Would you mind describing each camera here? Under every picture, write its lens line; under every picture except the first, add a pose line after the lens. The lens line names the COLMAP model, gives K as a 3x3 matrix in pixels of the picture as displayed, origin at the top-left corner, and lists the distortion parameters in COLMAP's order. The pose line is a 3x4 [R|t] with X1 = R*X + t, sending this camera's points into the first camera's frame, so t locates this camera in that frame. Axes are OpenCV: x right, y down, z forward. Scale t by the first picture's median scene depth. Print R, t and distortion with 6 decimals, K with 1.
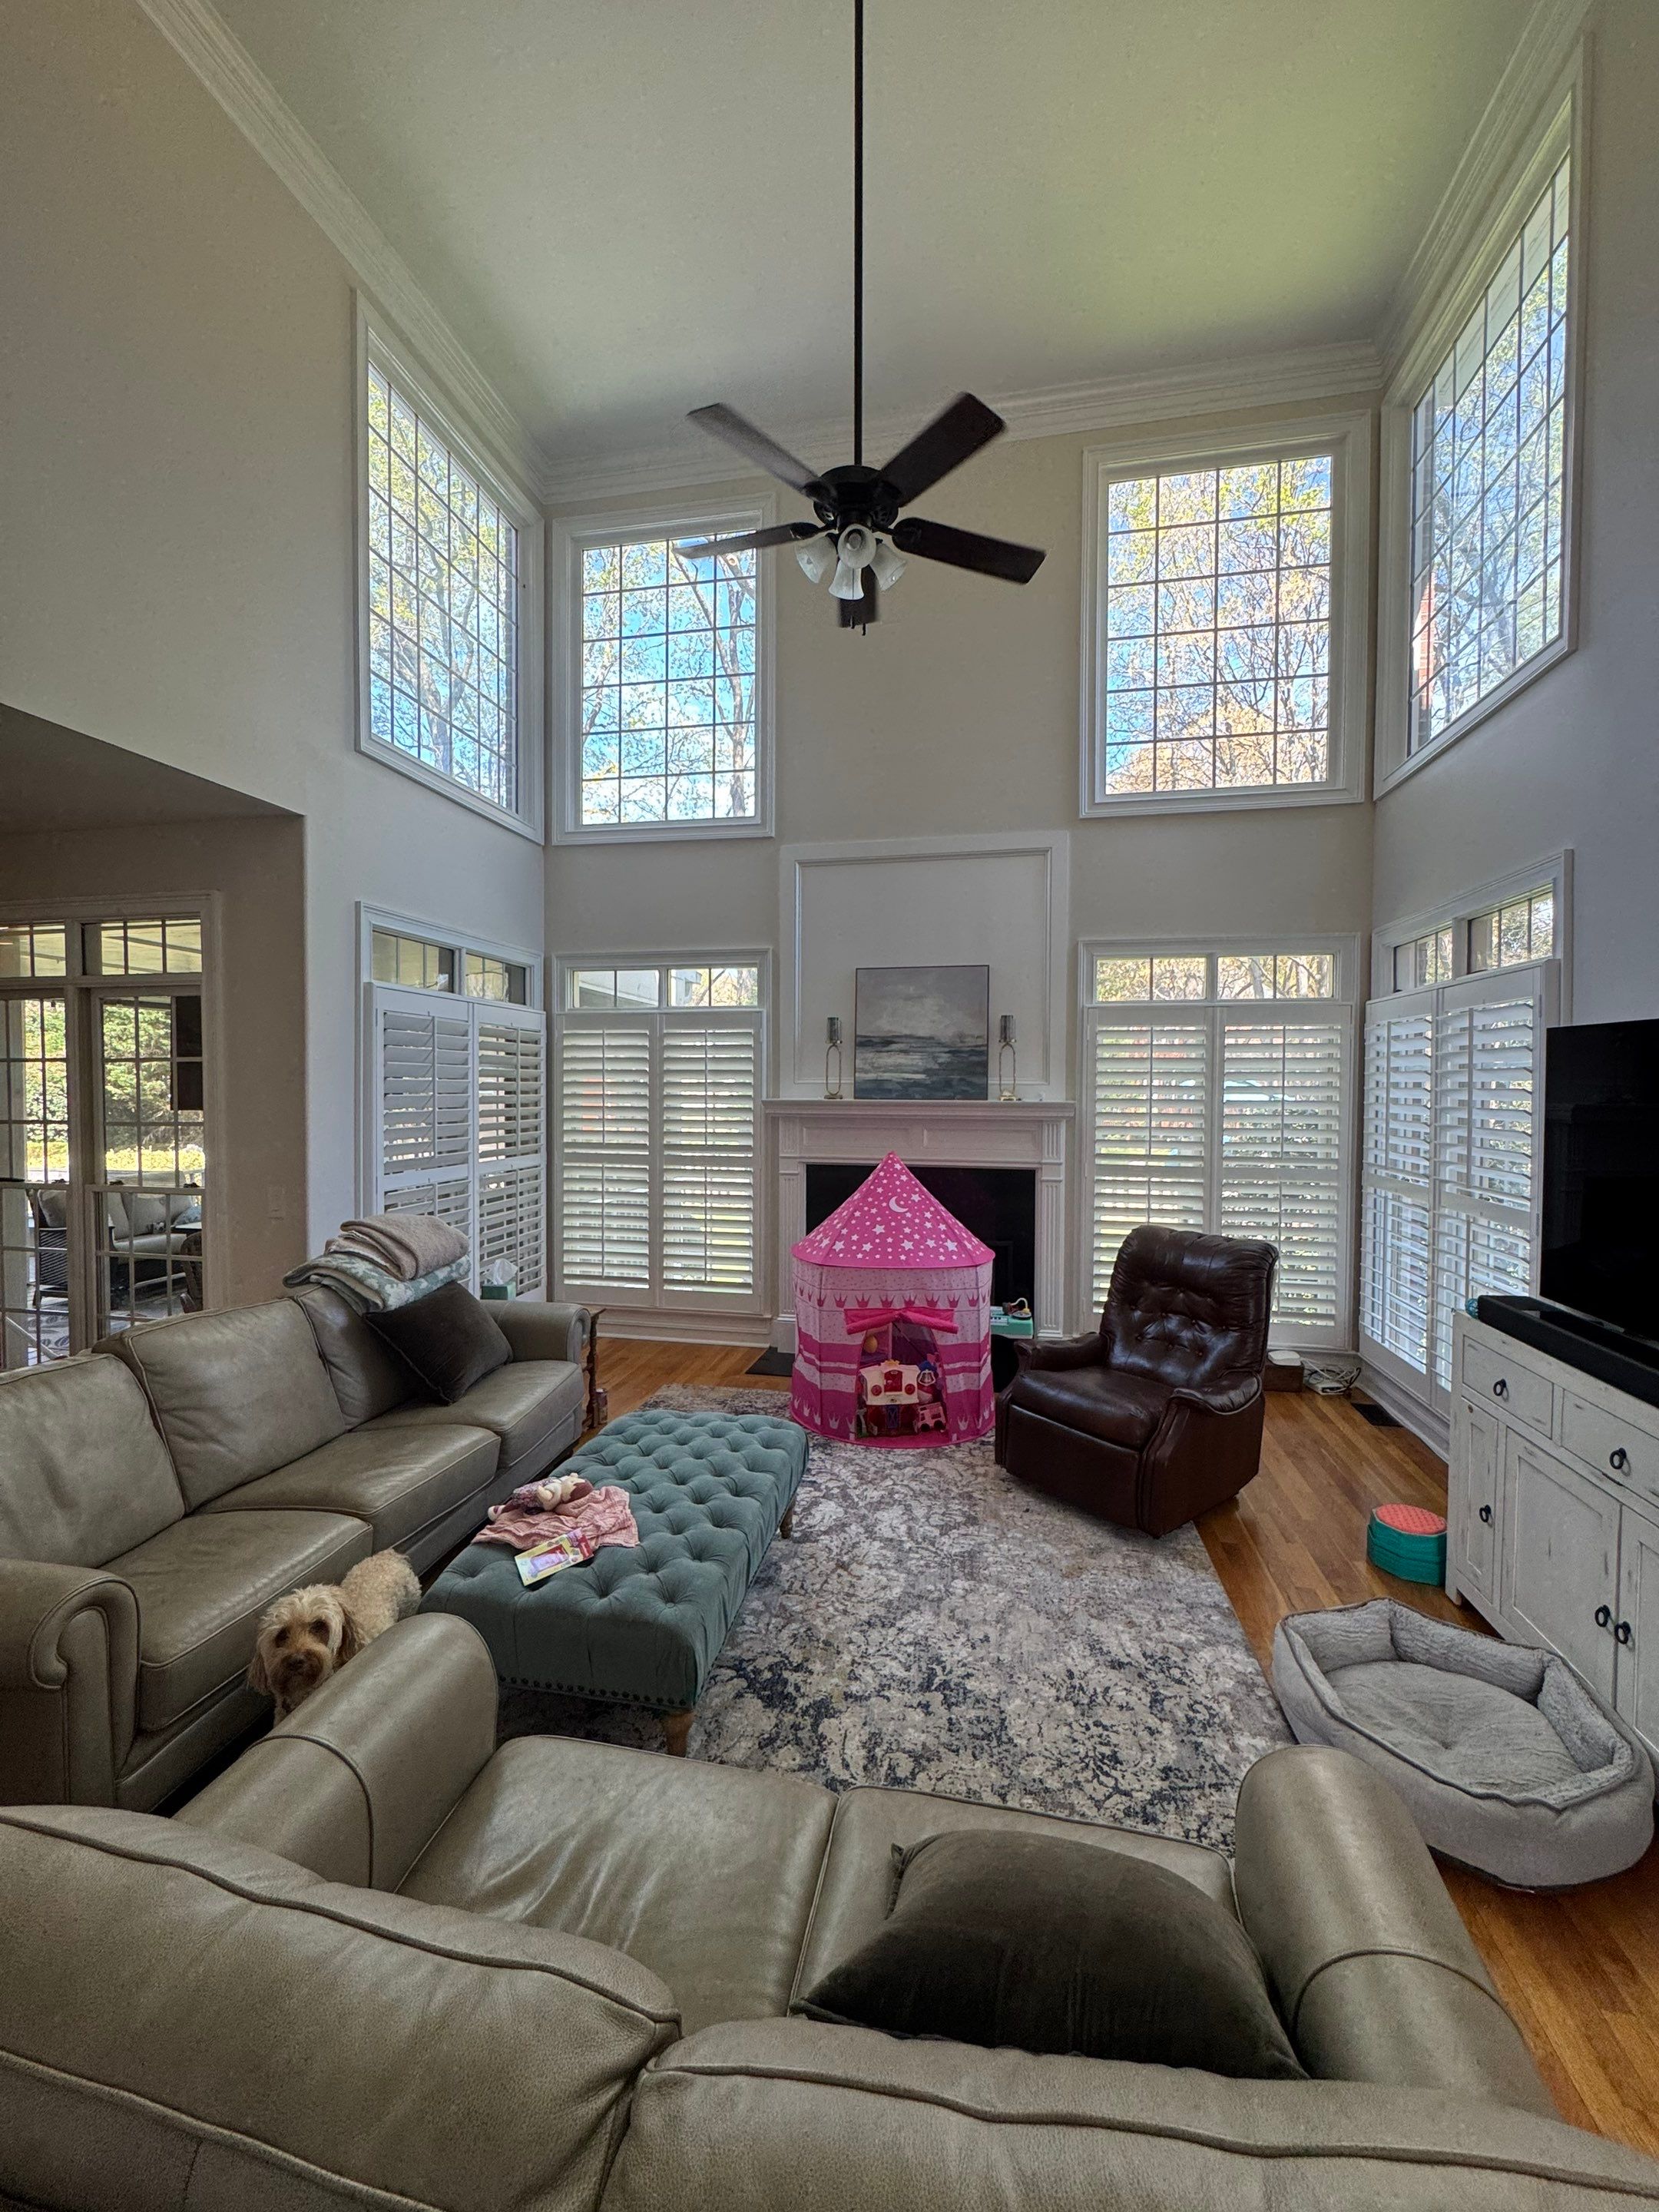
lens RADIAL K [[888.1, 0, 825.0], [0, 888.1, 1102.1], [0, 0, 1]] dist [0.000042, -0.000036]
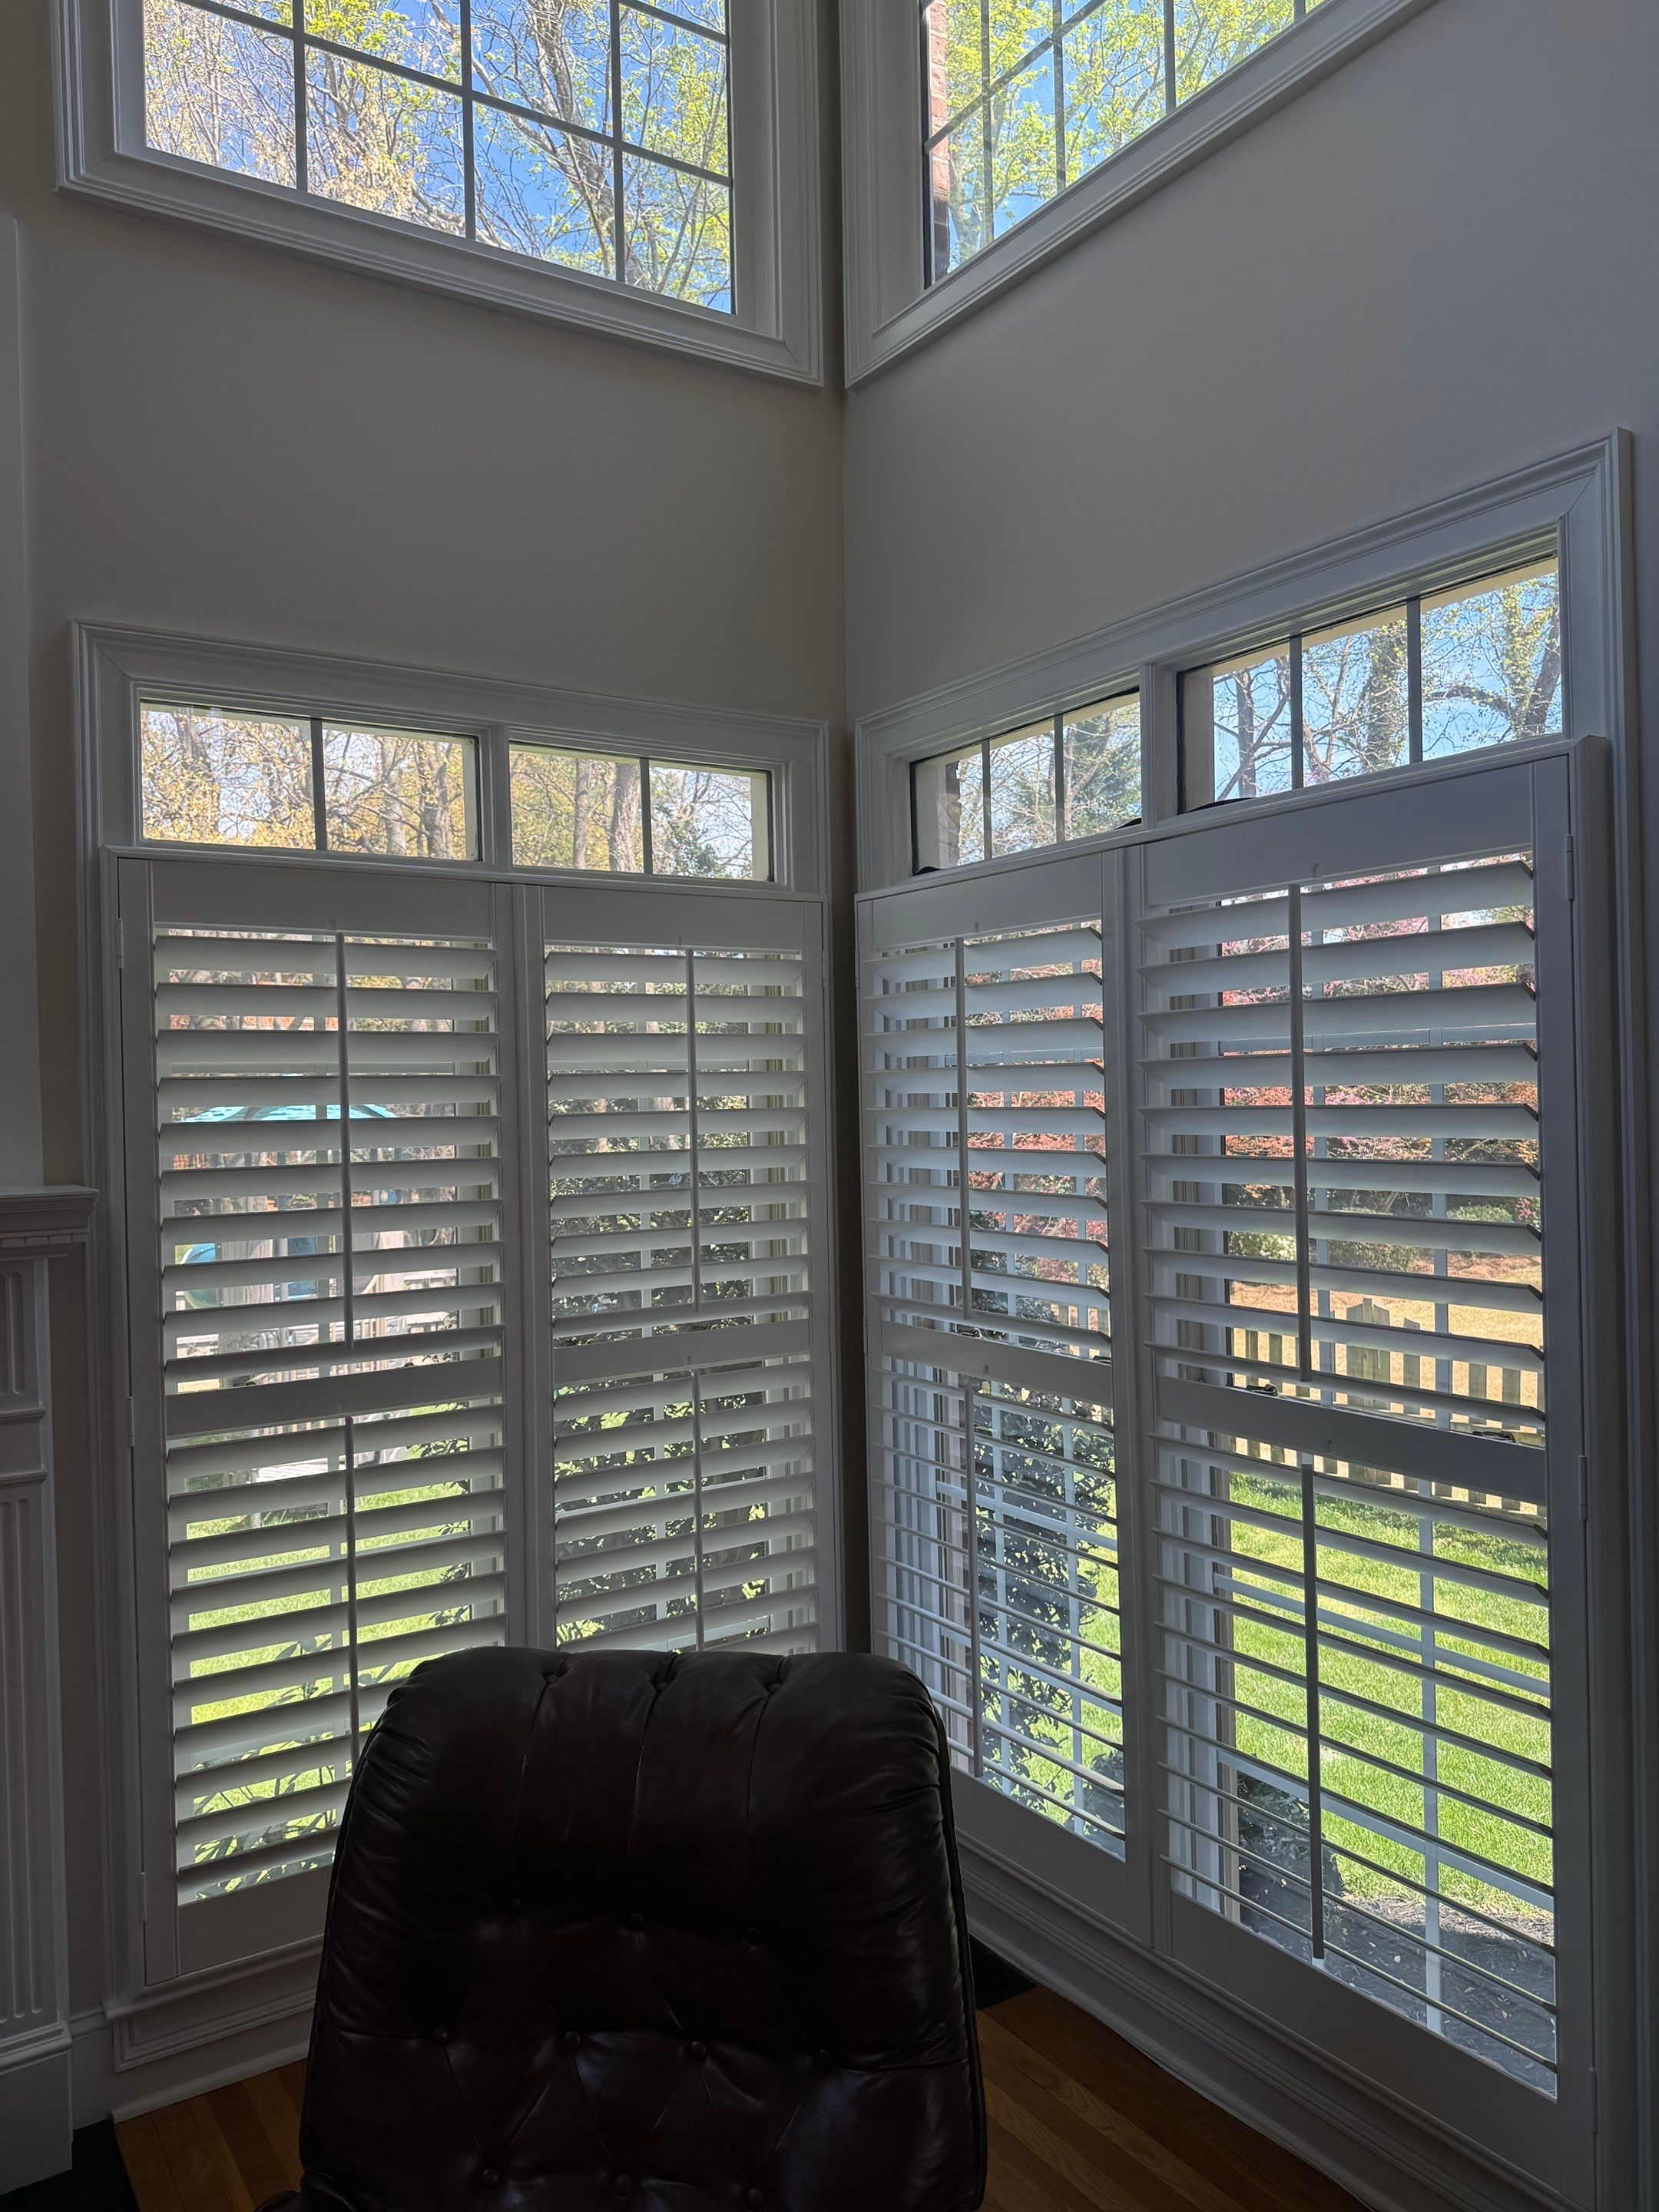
lens RADIAL K [[1576.8, 0, 839.5], [0, 1576.8, 1111.2], [0, 0, 1]] dist [0.003961, 0.000775]
pose [[0.705653, -0.030176, 0.707915, 0.099874], [0.043787, 0.999040, -0.001062, -0.014785], [-0.707203, 0.031747, 0.706297, 0.491317]]
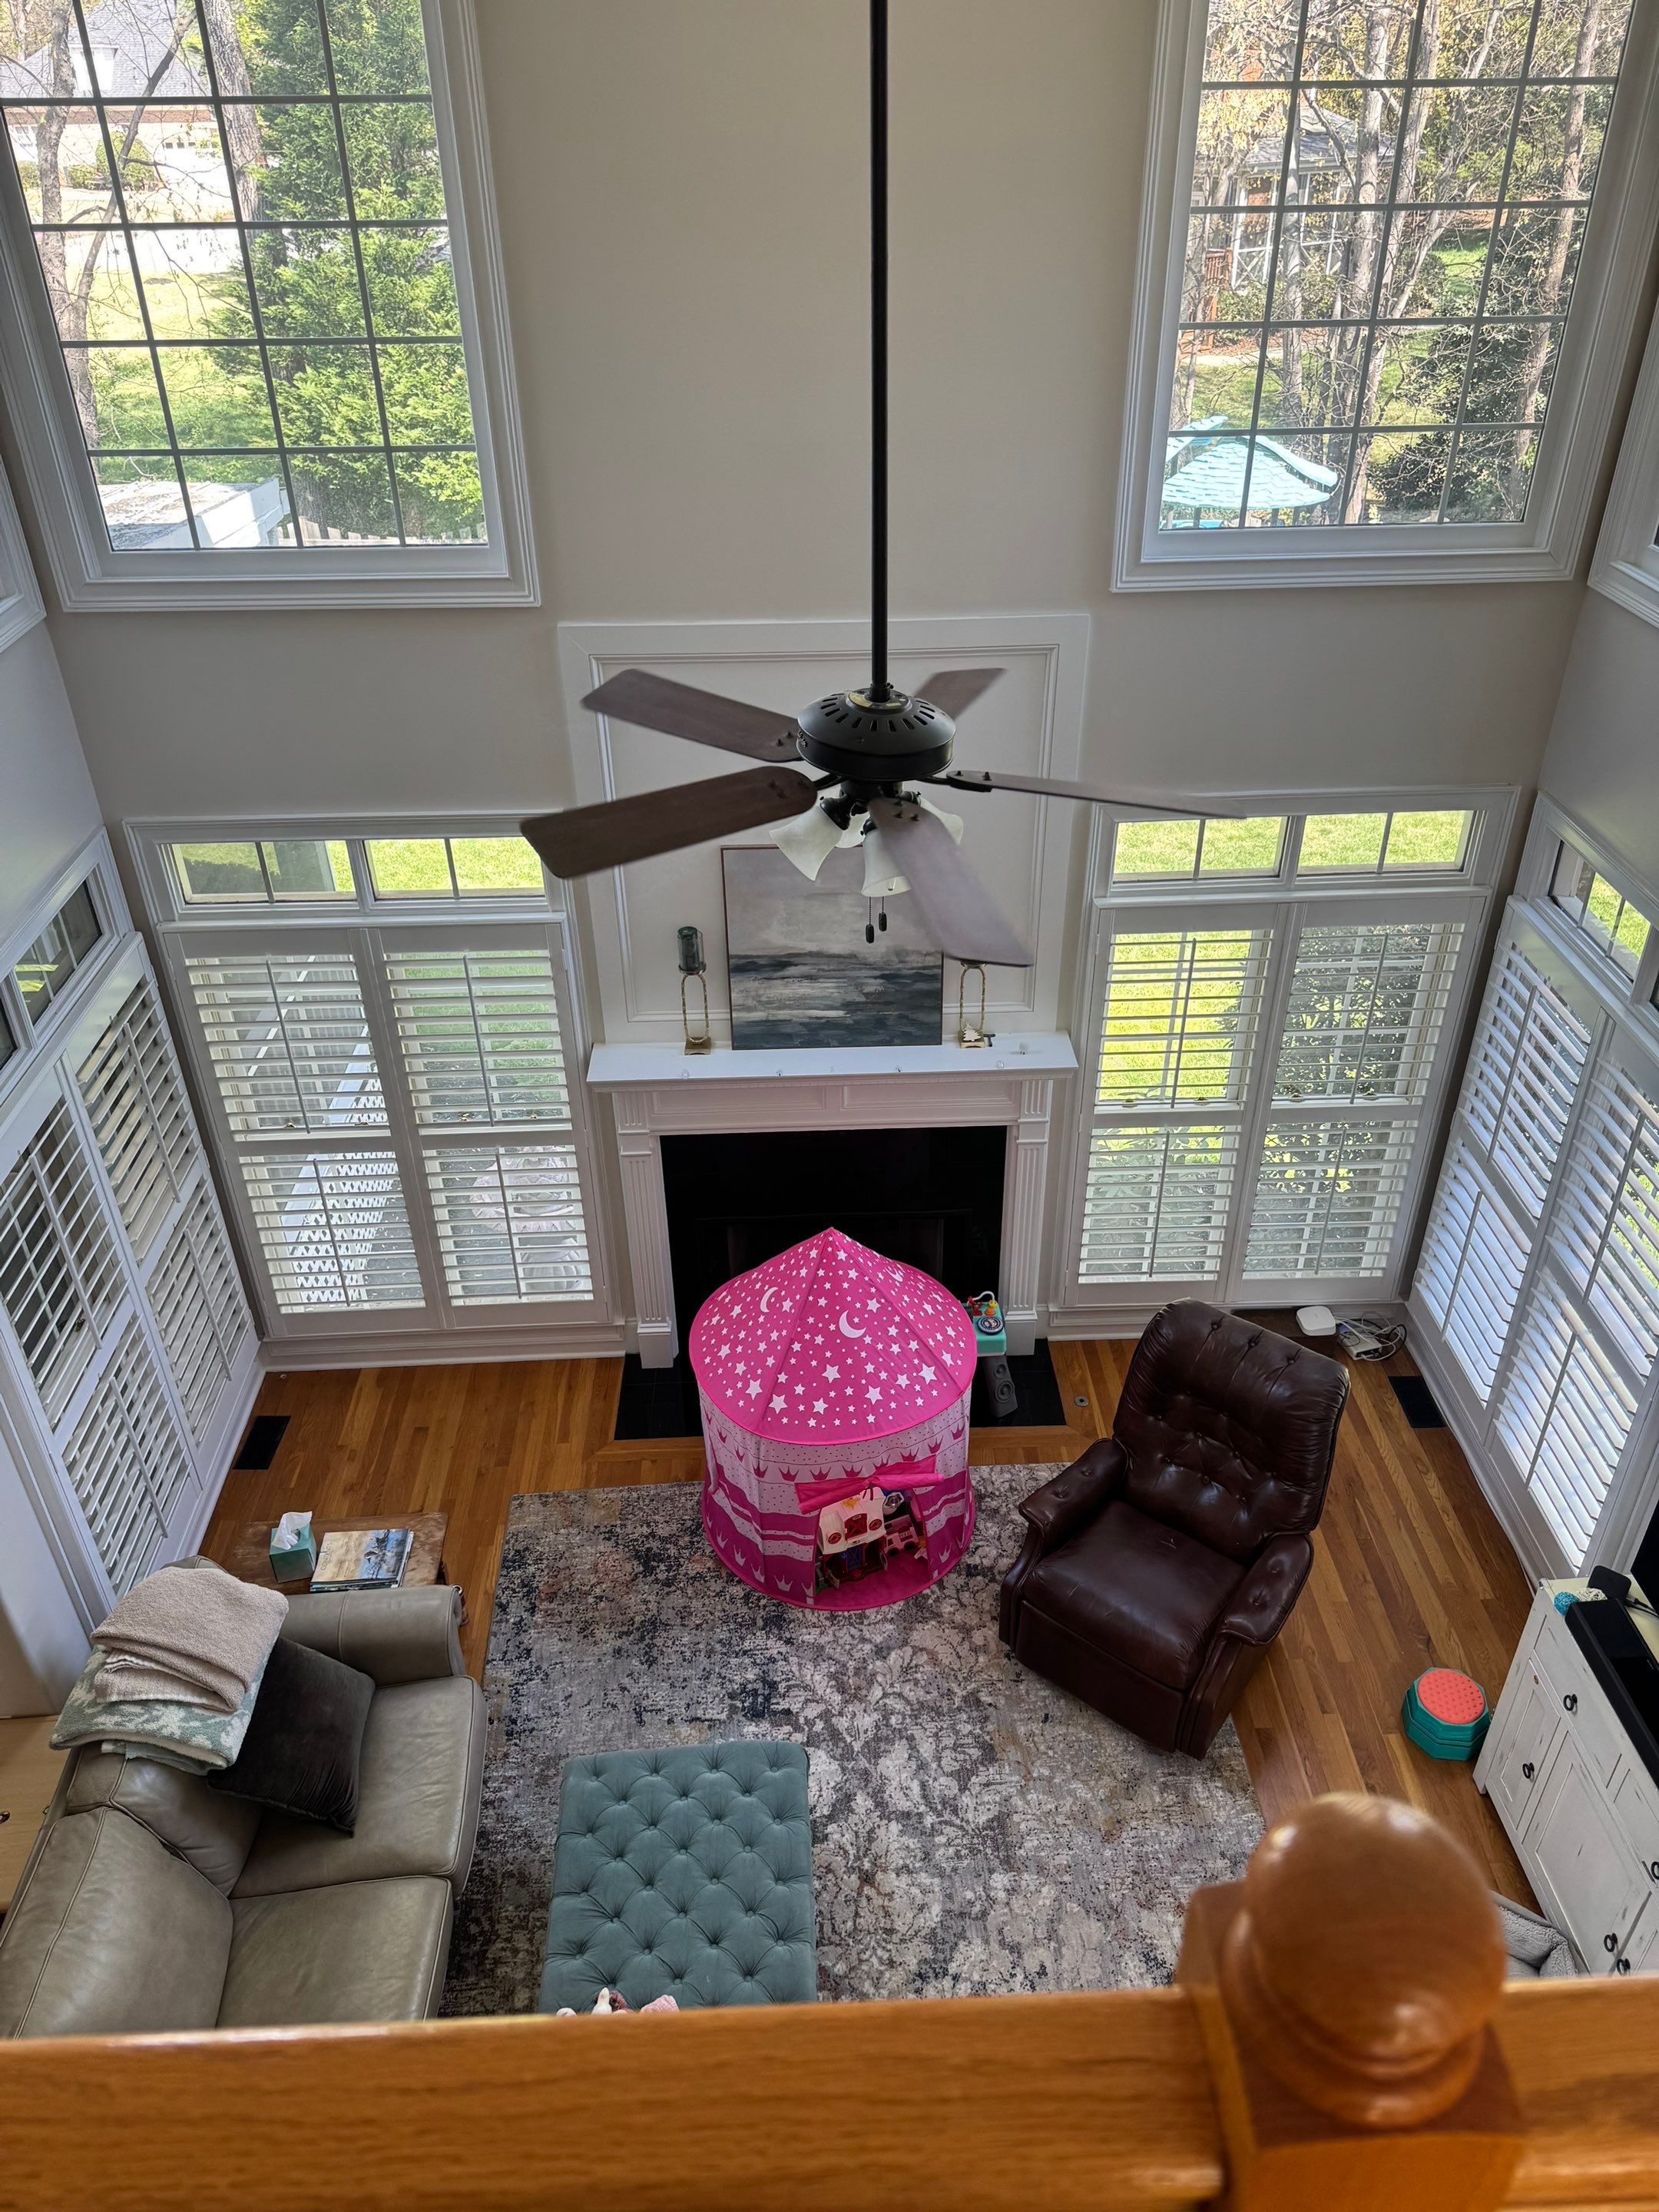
lens RADIAL K [[1587.0, 0, 829.5], [0, 1587.0, 1106.0], [0, 0, 1]] dist [0.176887, -0.294384]
pose [[0.970591, -0.148024, 0.189846, -0.129265], [0.025042, 0.846417, 0.531932, -0.611054], [-0.239427, -0.511534, 0.825232, 0.040188]]
